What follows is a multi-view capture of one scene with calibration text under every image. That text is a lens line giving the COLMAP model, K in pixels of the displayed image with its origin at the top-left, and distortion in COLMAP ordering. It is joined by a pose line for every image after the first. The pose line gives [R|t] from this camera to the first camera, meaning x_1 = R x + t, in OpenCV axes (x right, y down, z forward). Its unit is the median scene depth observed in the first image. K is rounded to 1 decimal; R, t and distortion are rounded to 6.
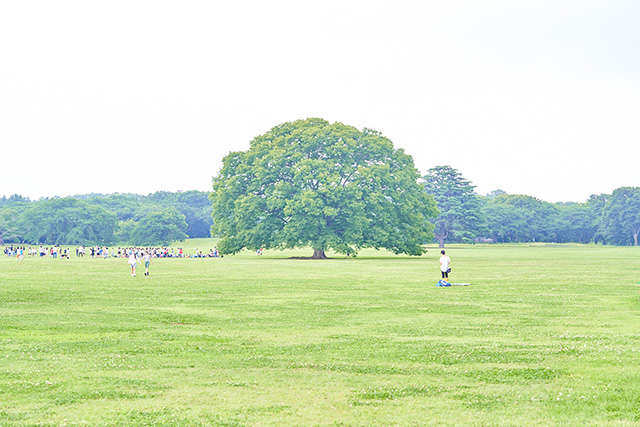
lens RADIAL K [[1472.5, 0, 320.1], [0, 1472.5, 211.7], [0, 0, 1]] dist [-0.182604, 0.000000]
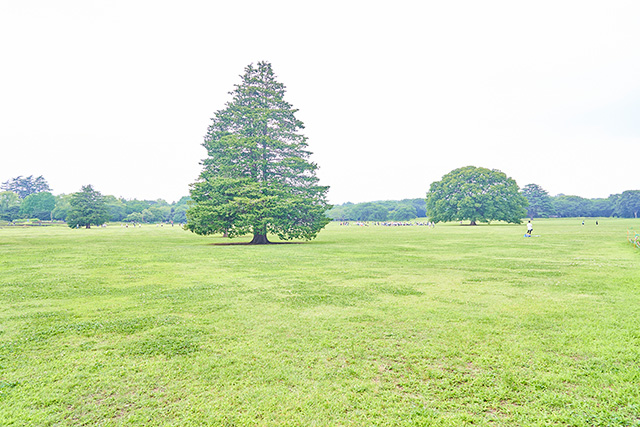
lens RADIAL K [[1472.5, 0, 320.0], [0, 1472.5, 214.3], [0, 0, 1]] dist [-0.182604, 0.000000]
pose [[0.805050, -0.023048, -0.592758, 1.214374], [0.018897, 0.999734, -0.013207, 0.041277], [0.592905, -0.000569, 0.805272, -1.056480]]
